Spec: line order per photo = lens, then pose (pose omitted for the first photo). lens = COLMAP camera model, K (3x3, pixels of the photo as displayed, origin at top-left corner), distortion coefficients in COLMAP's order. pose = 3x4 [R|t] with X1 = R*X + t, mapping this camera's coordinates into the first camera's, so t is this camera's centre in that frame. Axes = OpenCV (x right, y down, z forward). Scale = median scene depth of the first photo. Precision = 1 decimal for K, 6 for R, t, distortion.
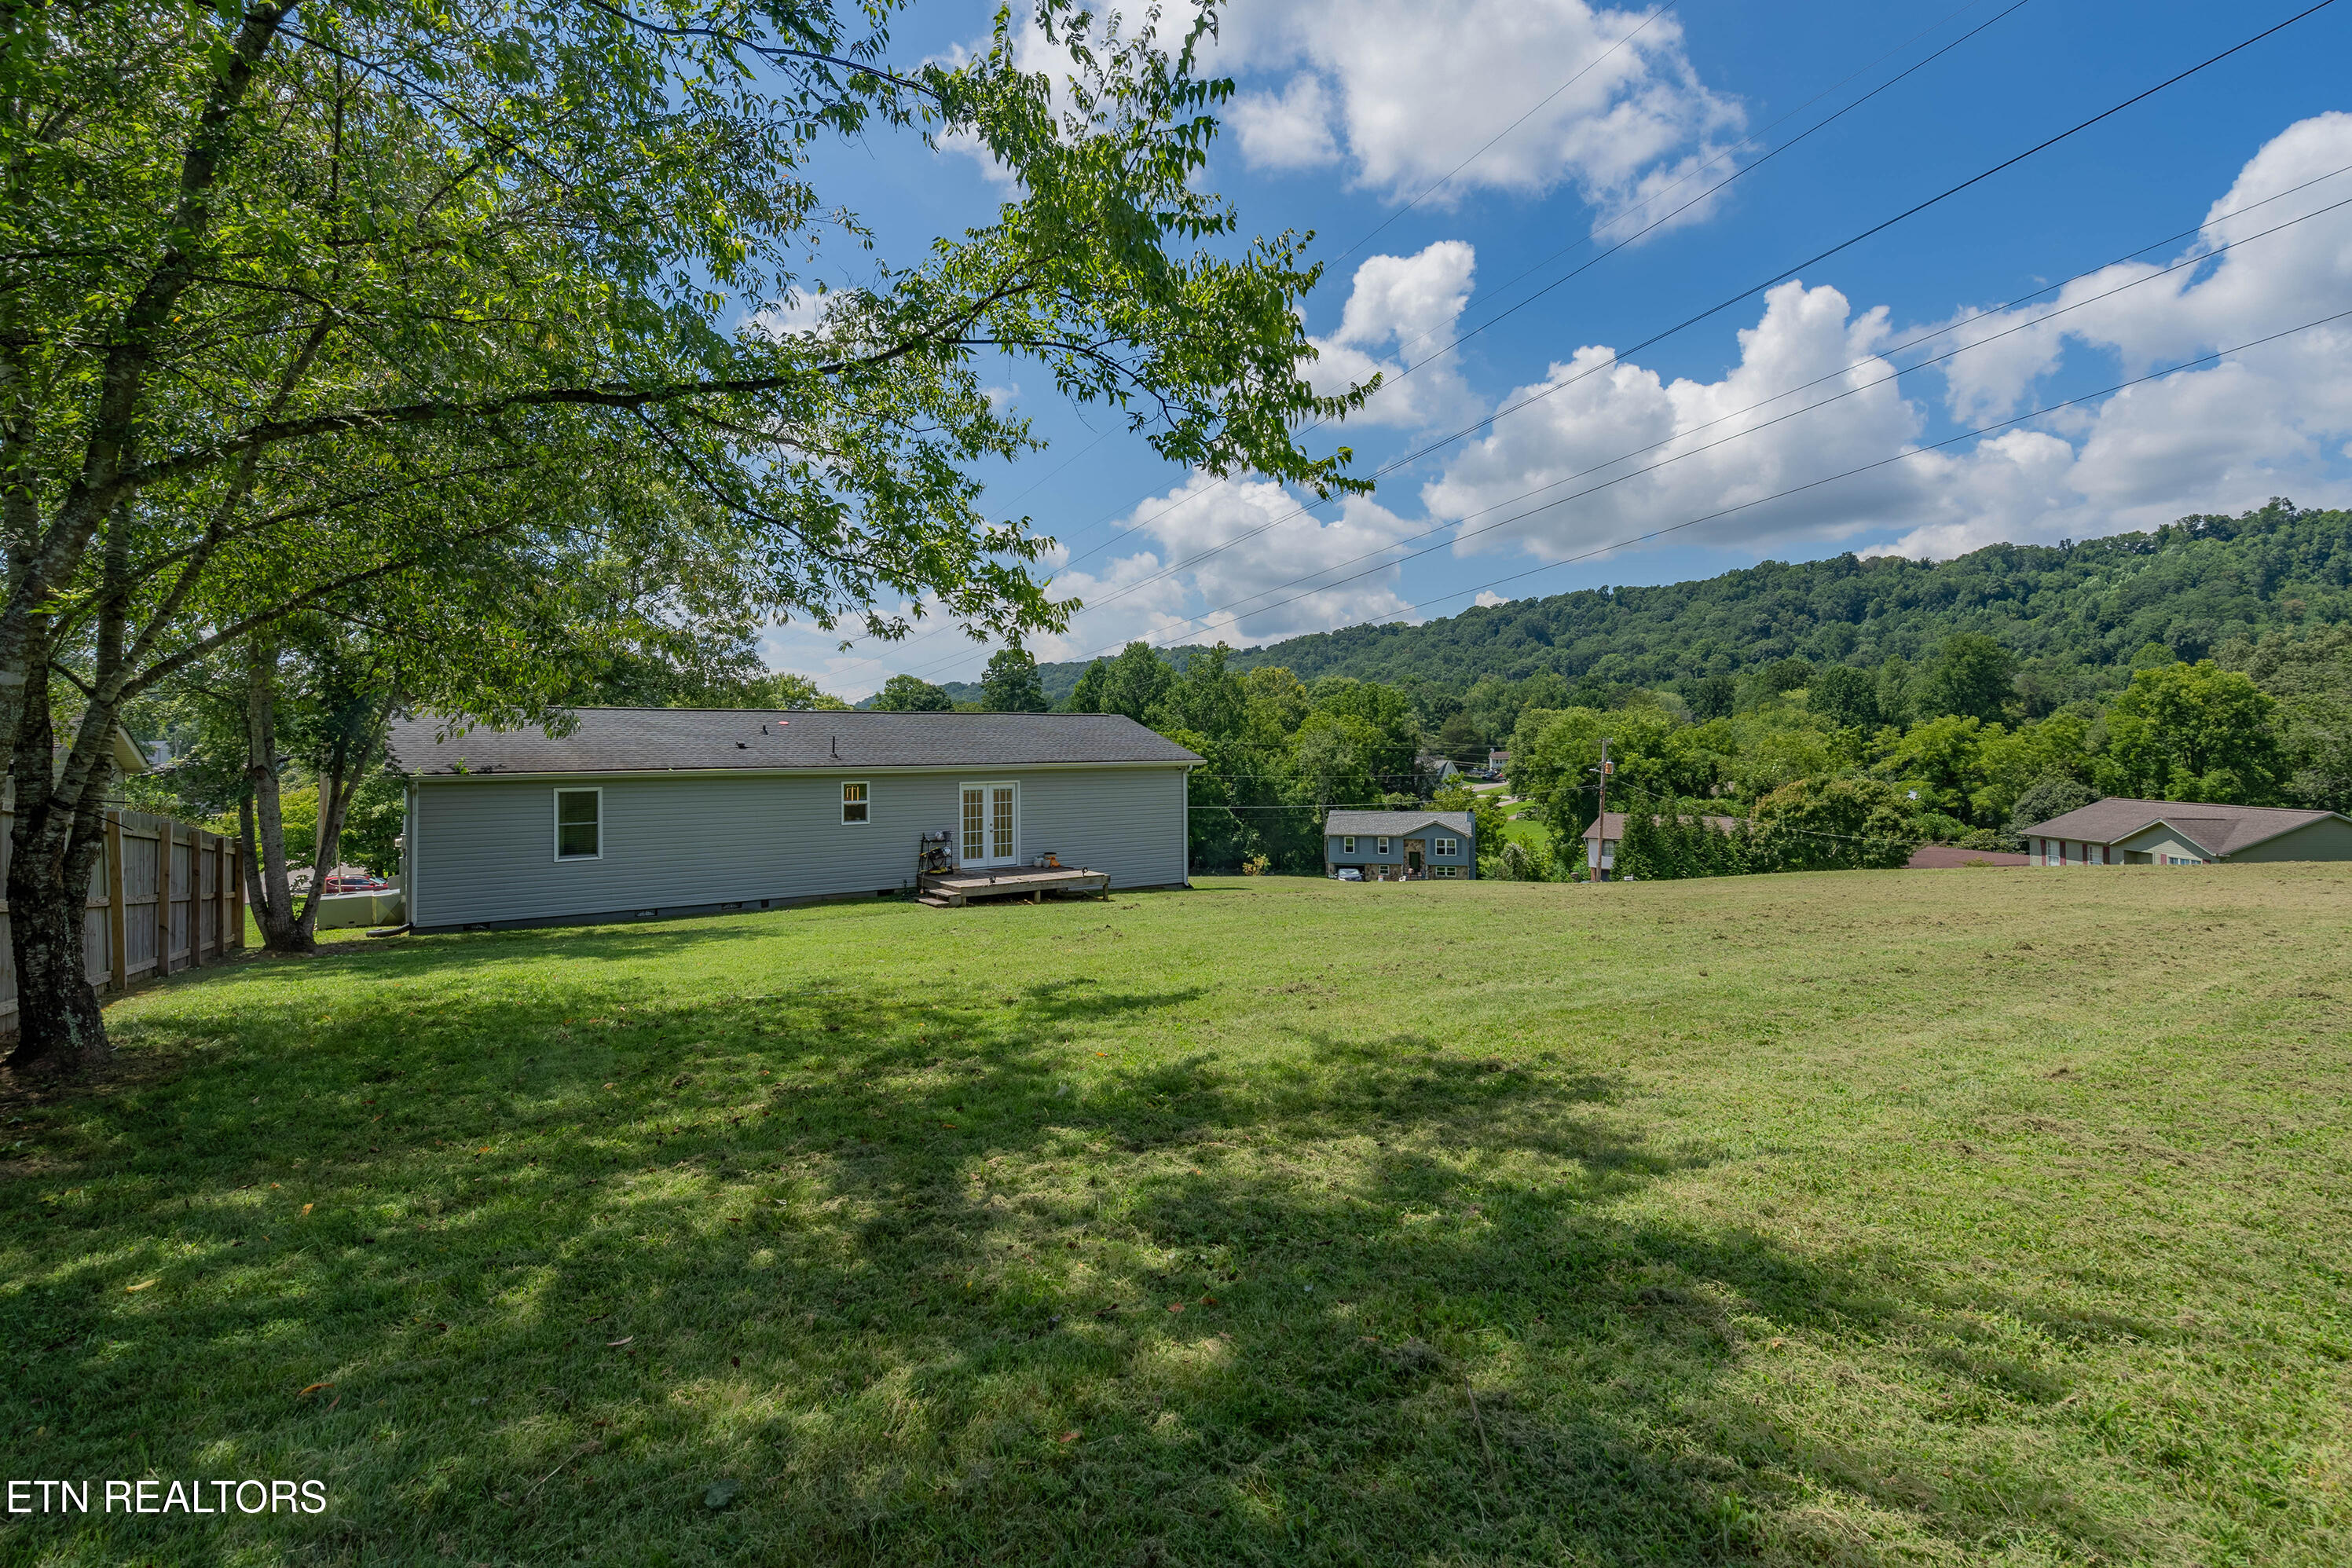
lens RADIAL K [[1098.7, 0, 1149.6], [0, 1098.7, 718.7], [0, 0, 1]] dist [-0.000568, 0.001159]
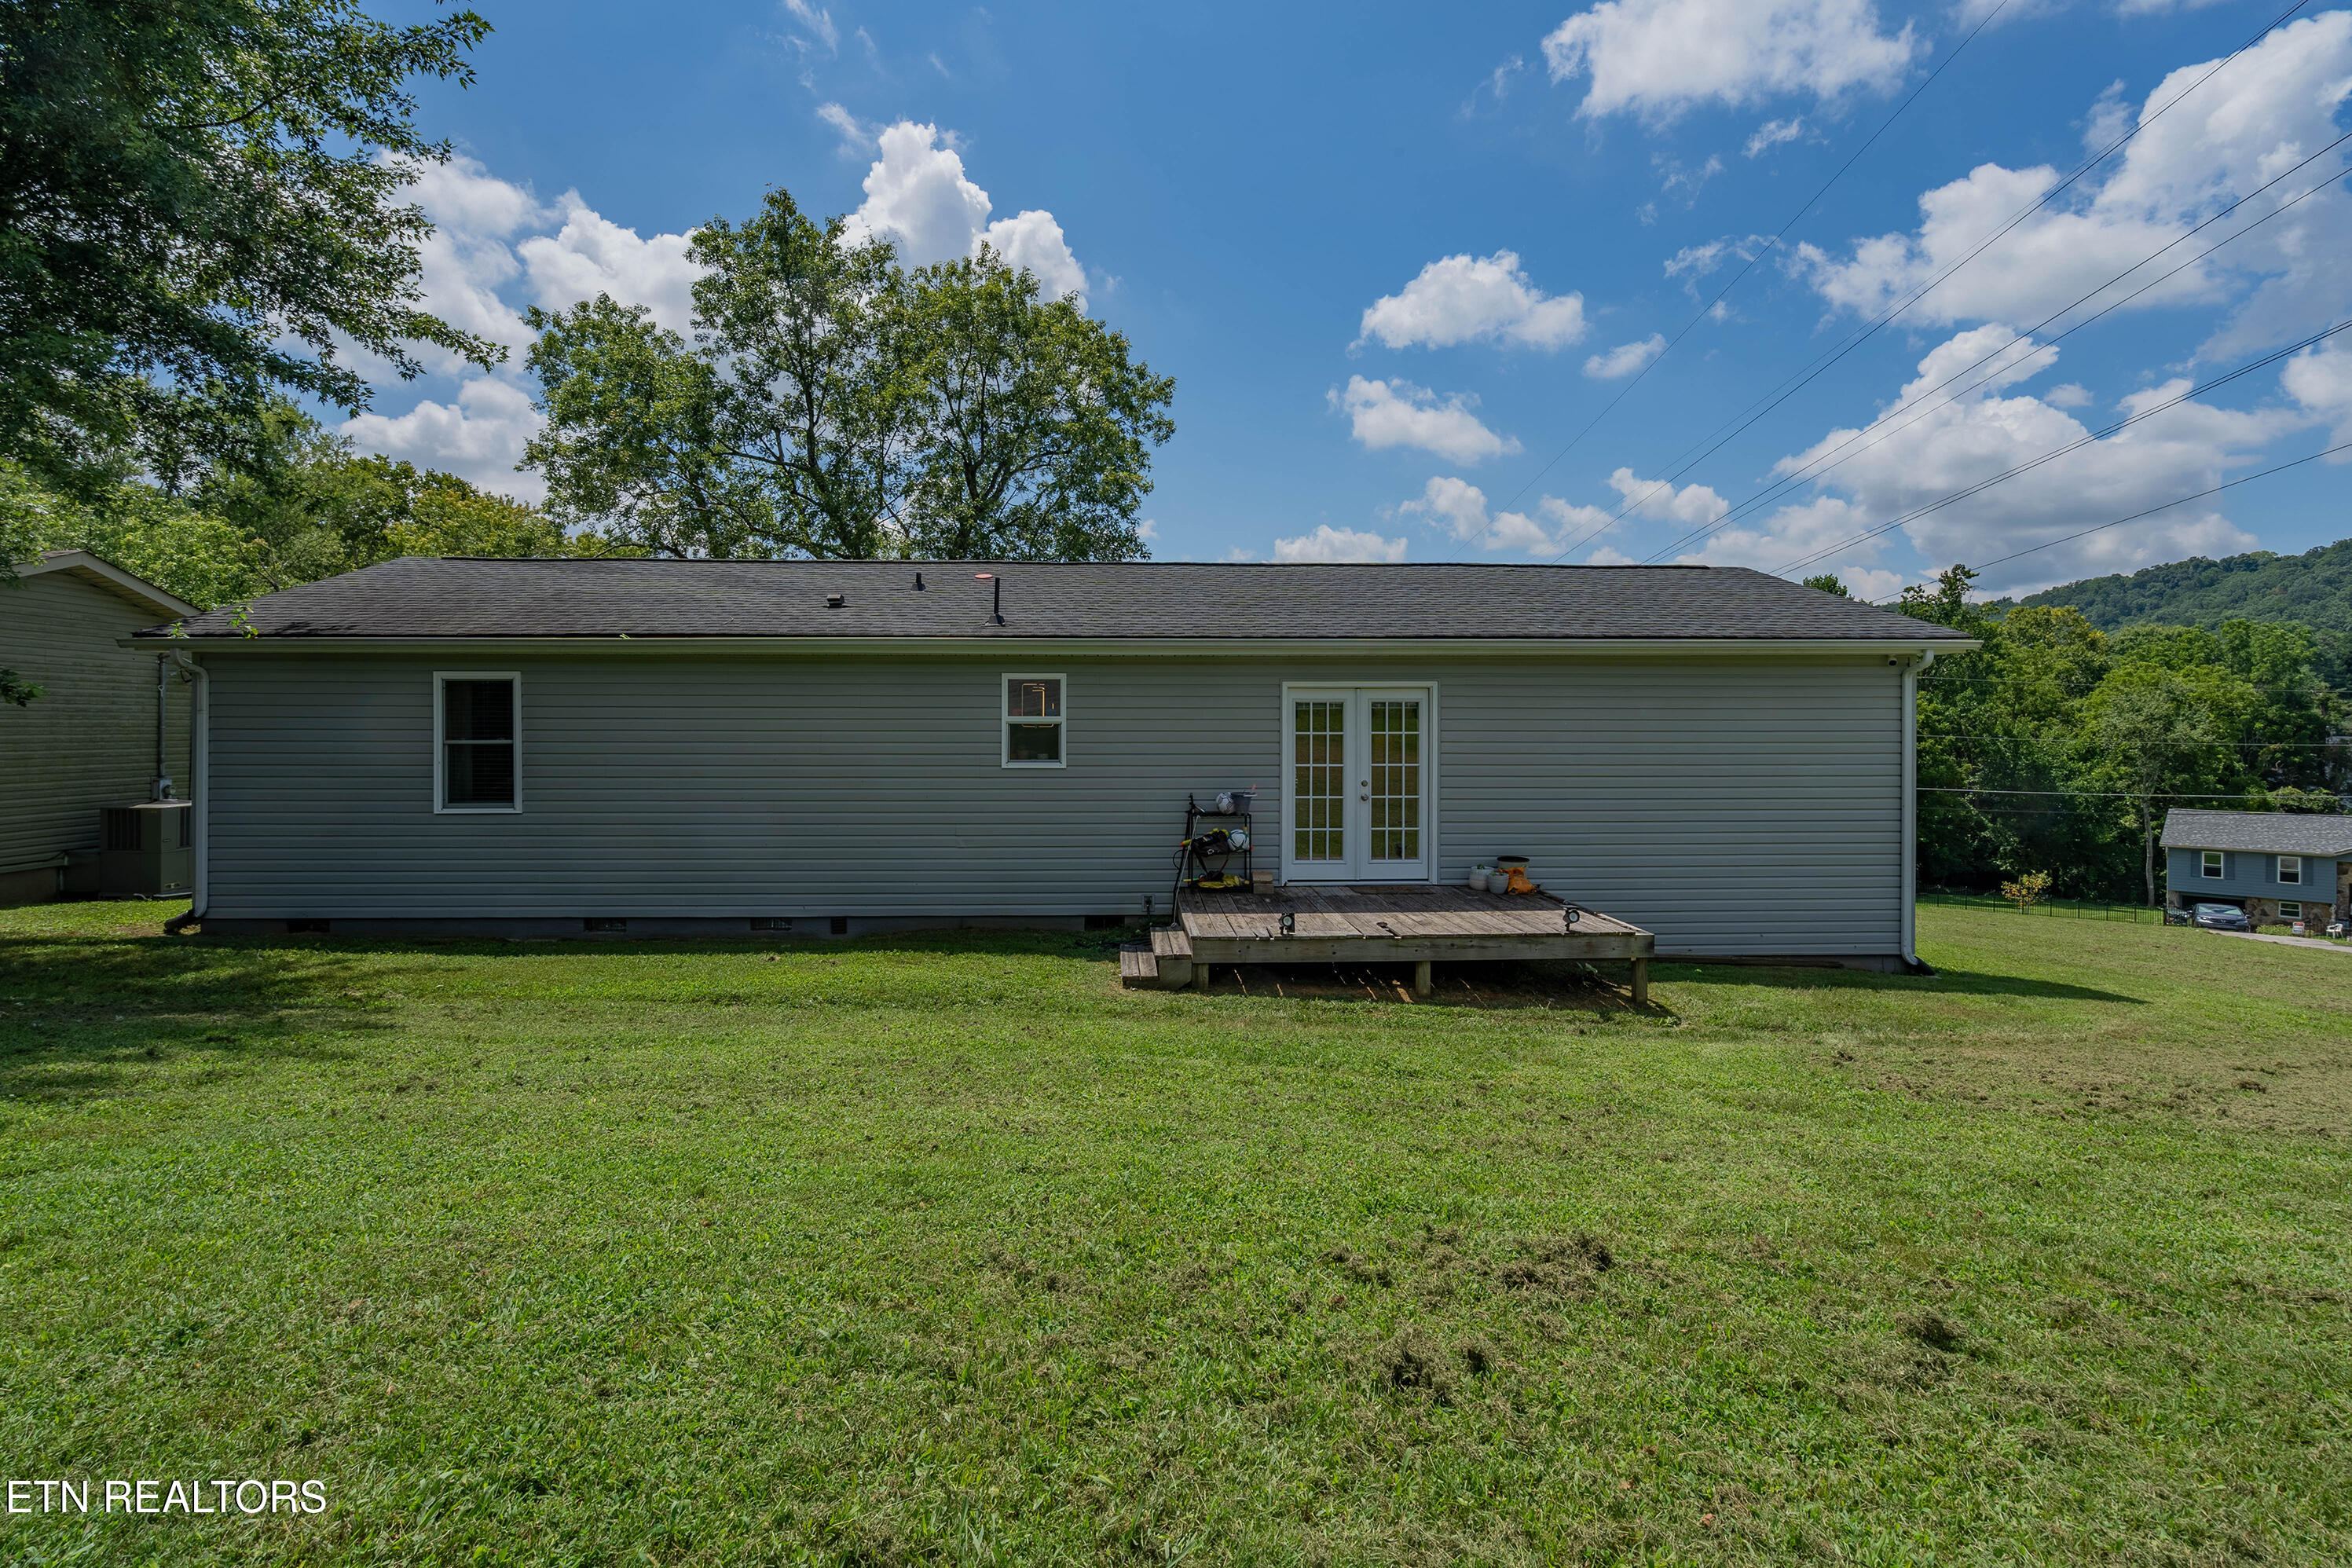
lens RADIAL K [[984.0, 0, 1214.7], [0, 984.0, 737.0], [0, 0, 1]] dist [-0.000219, -0.000351]
pose [[0.842196, 0.007314, -0.539123, 0.005199], [0.007399, 0.999657, 0.025121, 0.025337], [0.539121, -0.025146, 0.841853, 0.239616]]
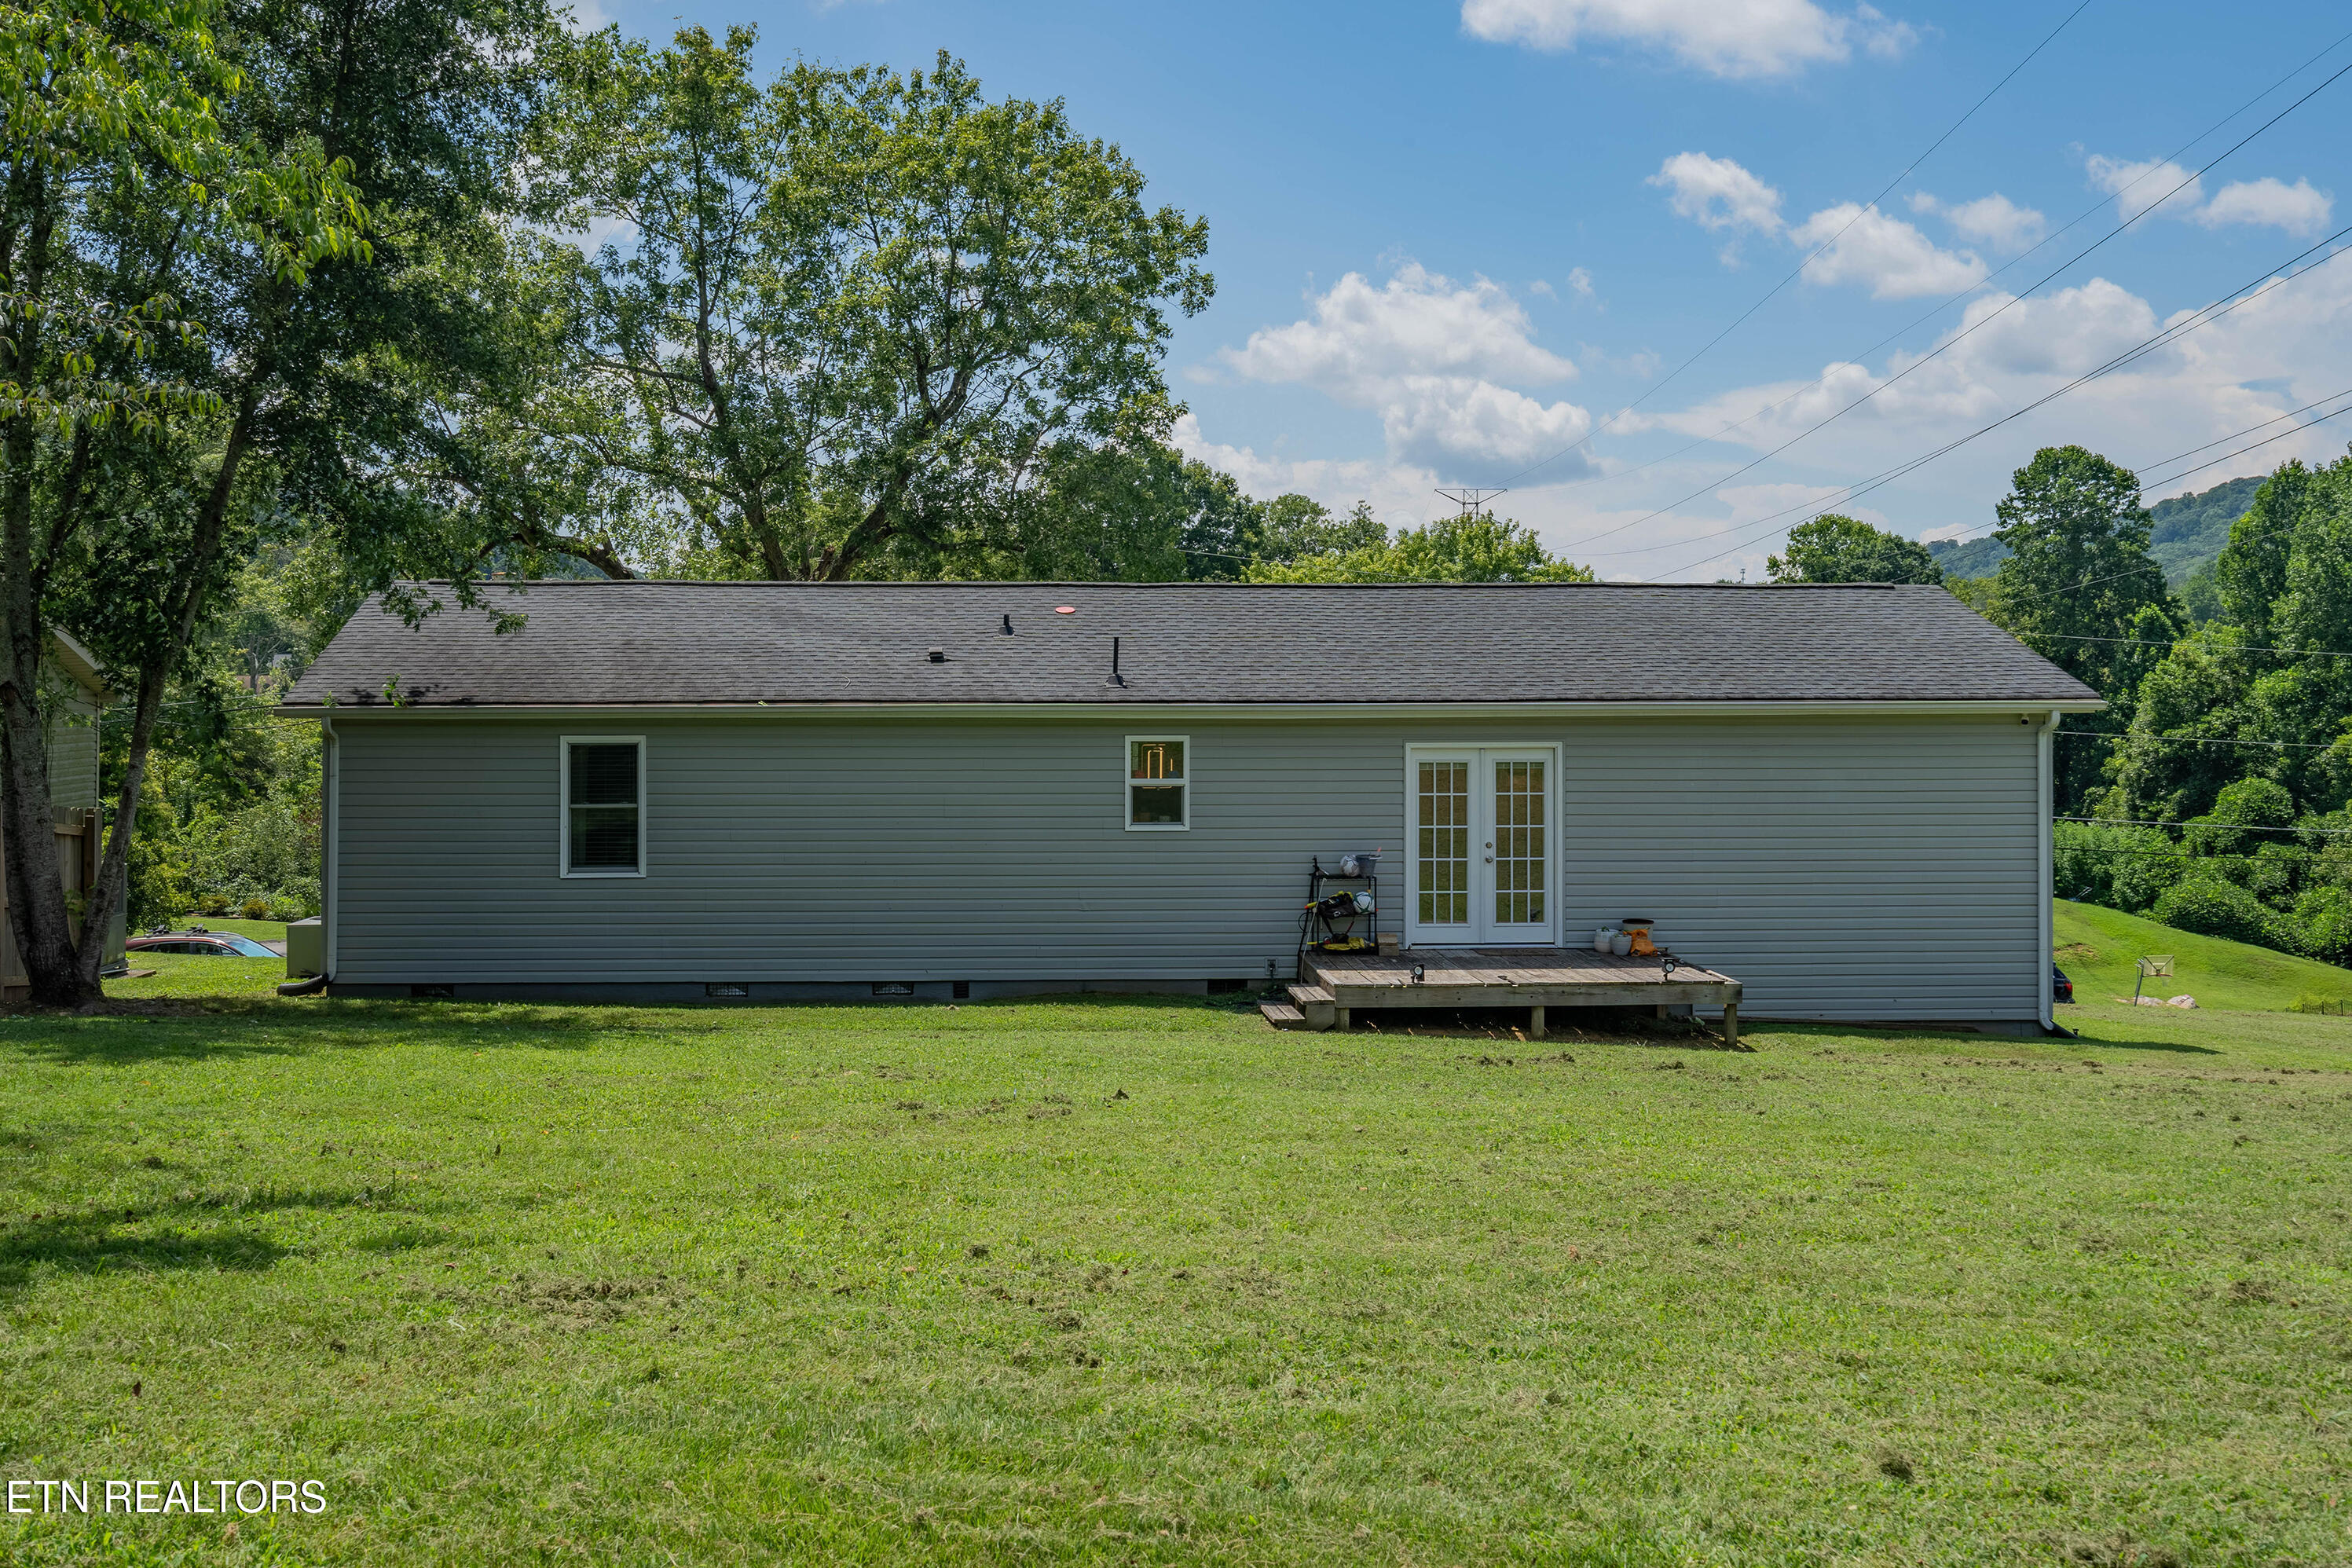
lens RADIAL K [[2359.3, 0, 1206.5], [0, 2359.3, 701.4], [0, 0, 1]] dist [0.015995, 0.000000]
pose [[0.850971, 0.010281, -0.525112, 0.089316], [0.007515, 0.999468, 0.031746, 0.004199], [0.525159, -0.030961, 0.850441, 0.063555]]
